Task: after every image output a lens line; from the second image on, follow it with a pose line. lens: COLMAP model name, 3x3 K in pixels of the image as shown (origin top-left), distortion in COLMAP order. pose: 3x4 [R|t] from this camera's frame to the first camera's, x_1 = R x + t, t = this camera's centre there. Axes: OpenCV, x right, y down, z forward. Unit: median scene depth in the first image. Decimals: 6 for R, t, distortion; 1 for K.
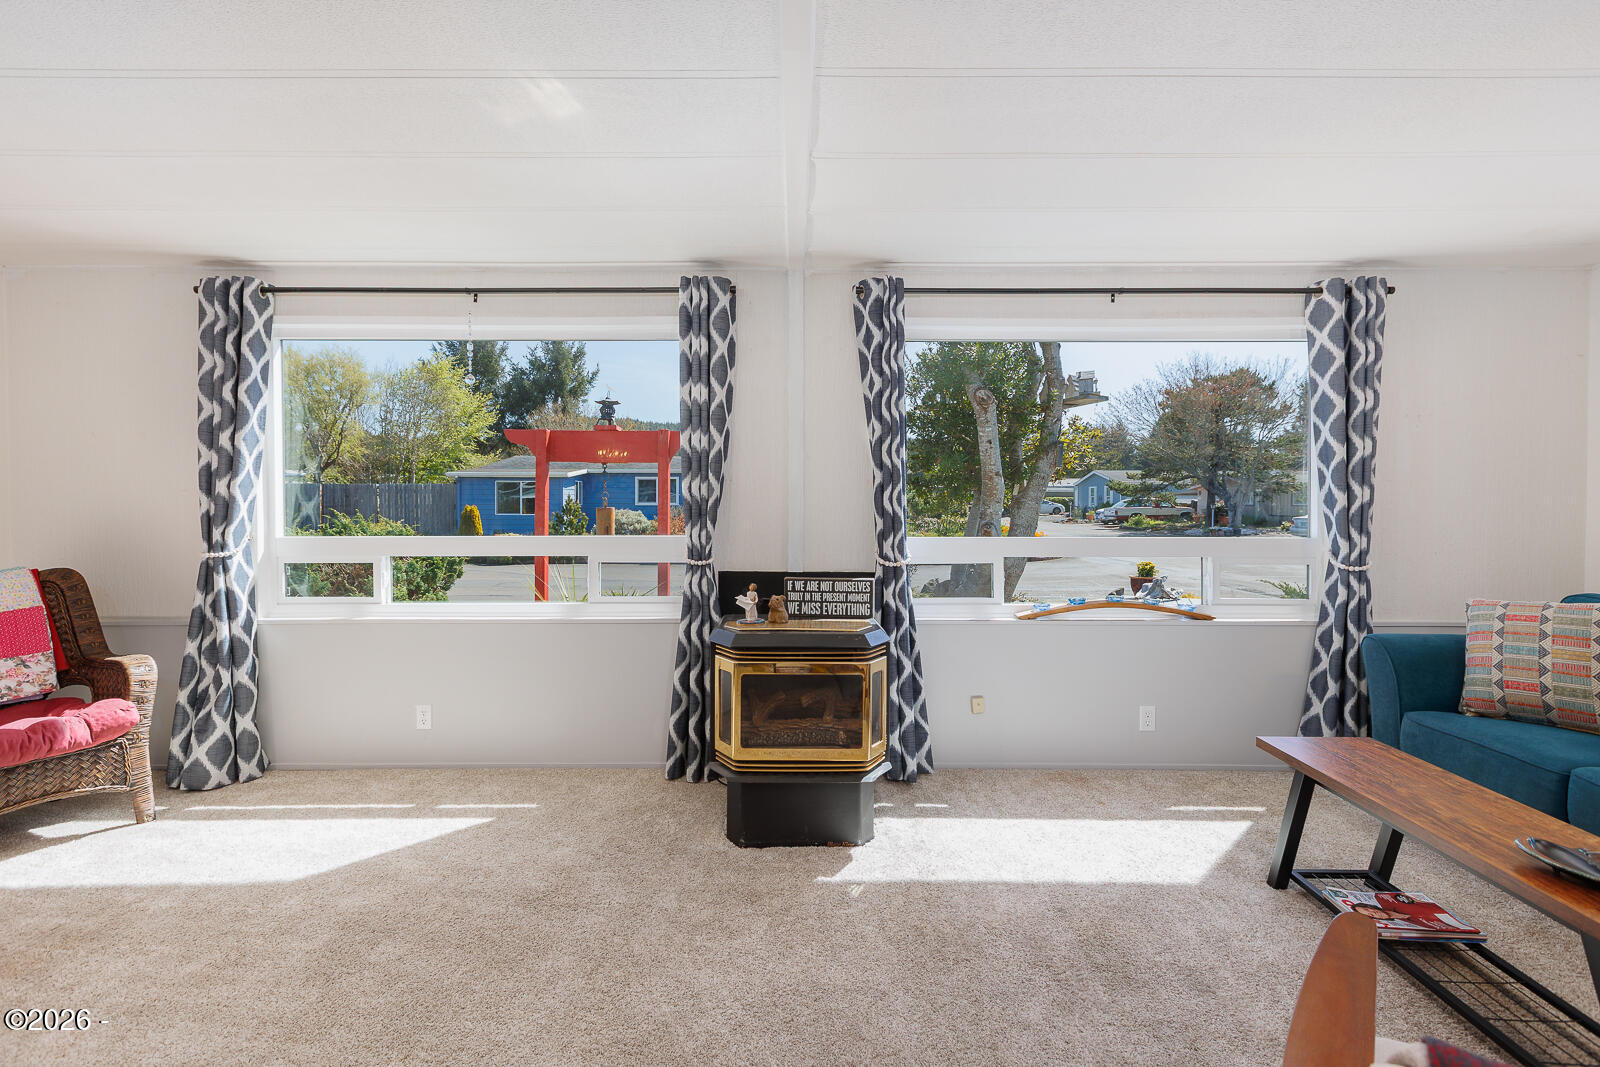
lens RADIAL K [[733.1, 0, 803.7], [0, 733.1, 513.1], [0, 0, 1]] dist [0.003365, 0.000824]
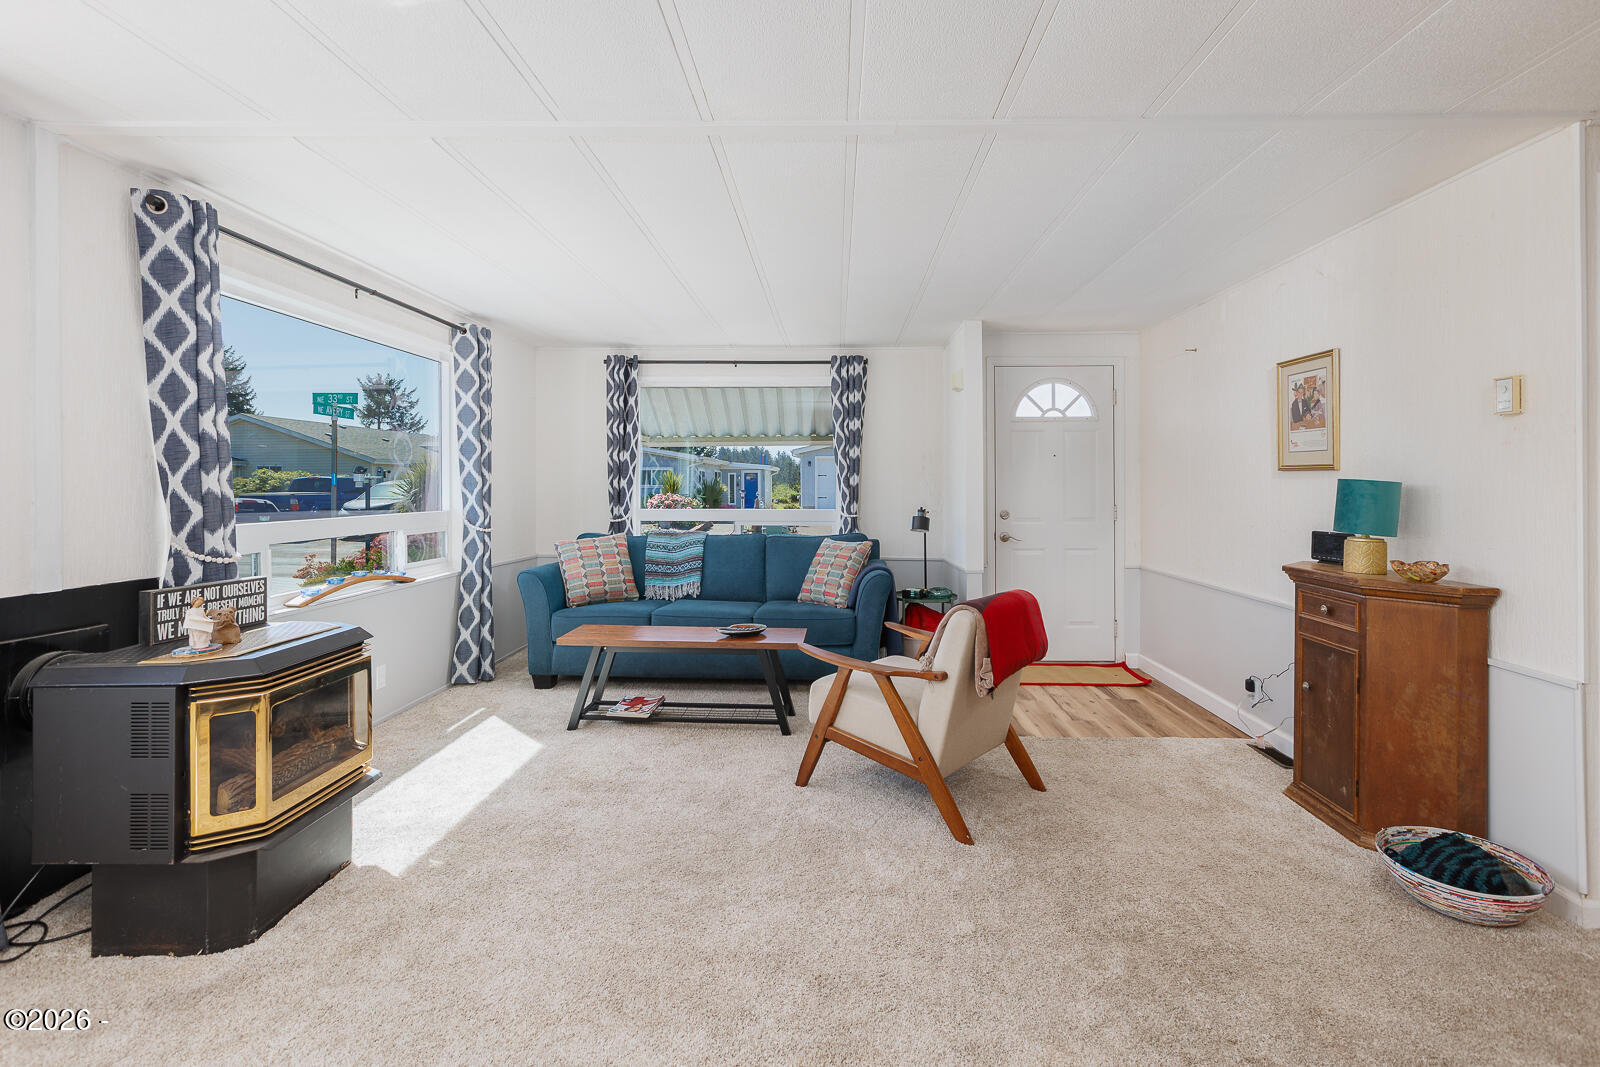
lens RADIAL K [[733.1, 0, 809.7], [0, 733.1, 478.2], [0, 0, 1]] dist [0.003365, 0.000824]
pose [[0.037977, 0.007337, 0.999252, -0.670598], [0.016427, 0.999833, -0.007965, -0.004225], [-0.999144, 0.016717, 0.037850, 0.319386]]
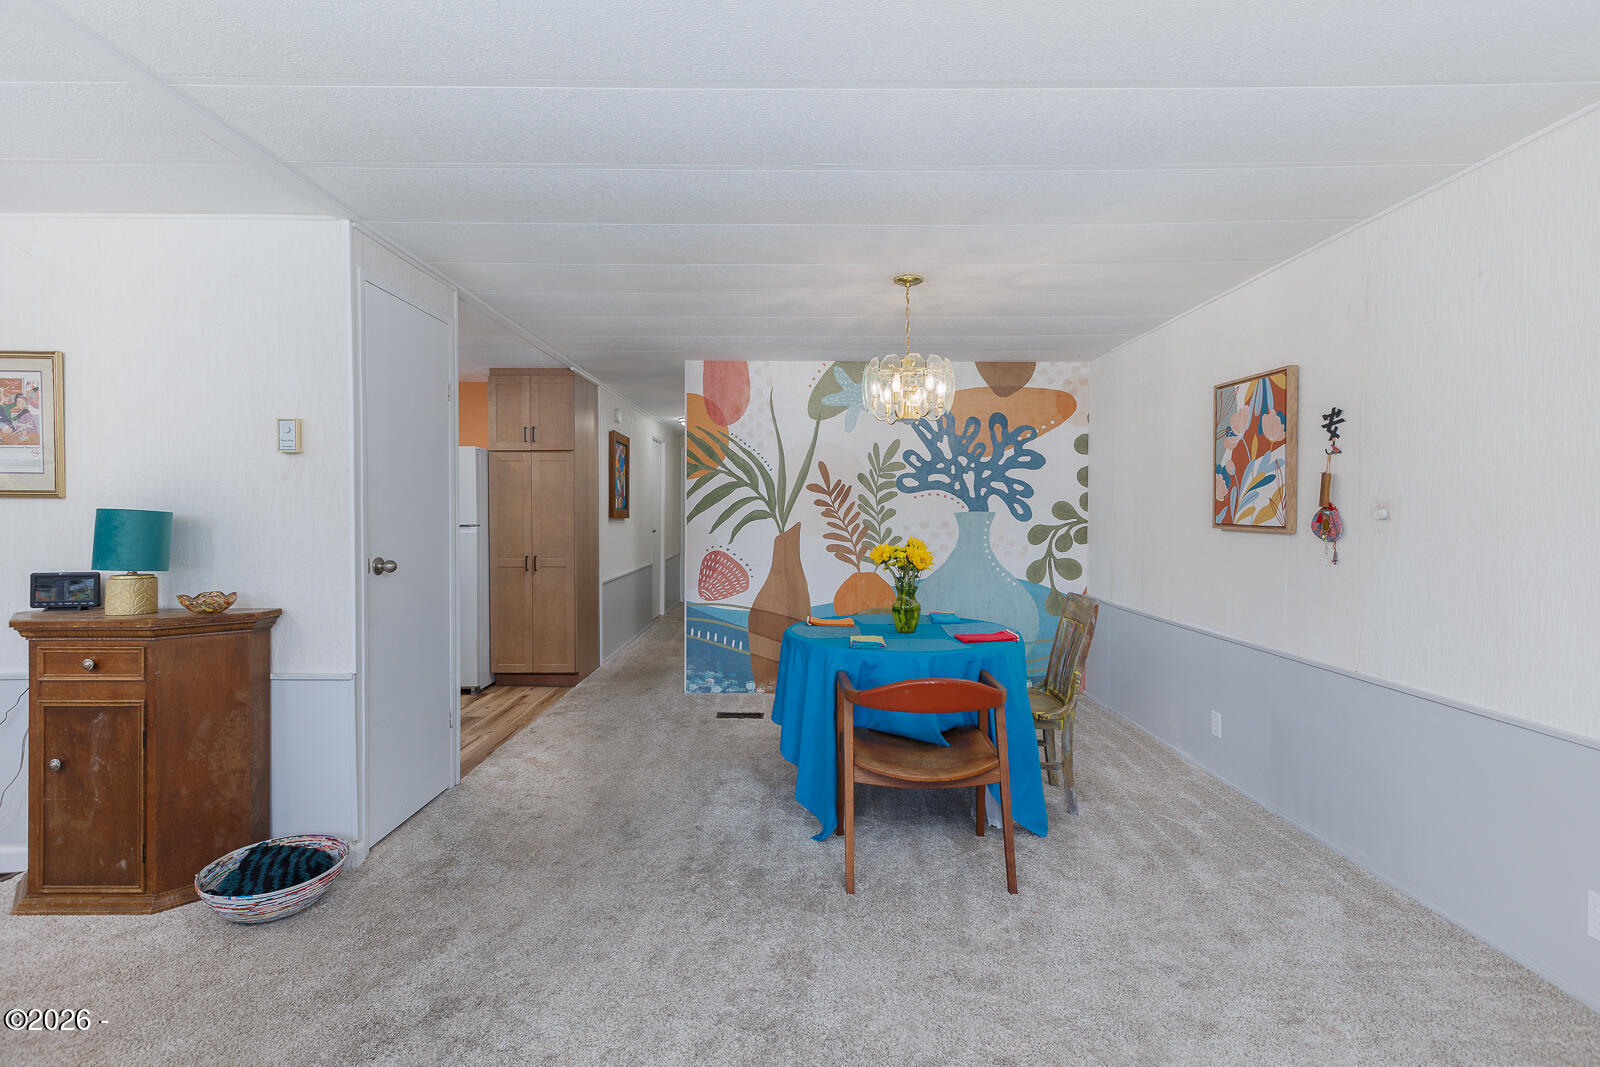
lens RADIAL K [[733.1, 0, 797.3], [0, 733.1, 520.3], [0, 0, 1]] dist [0.003365, 0.000824]
pose [[-0.999840, -0.000146, 0.017897, -0.483961], [0.000338, 0.999633, 0.027079, -0.008724], [-0.017895, 0.027081, -0.999473, 0.472366]]
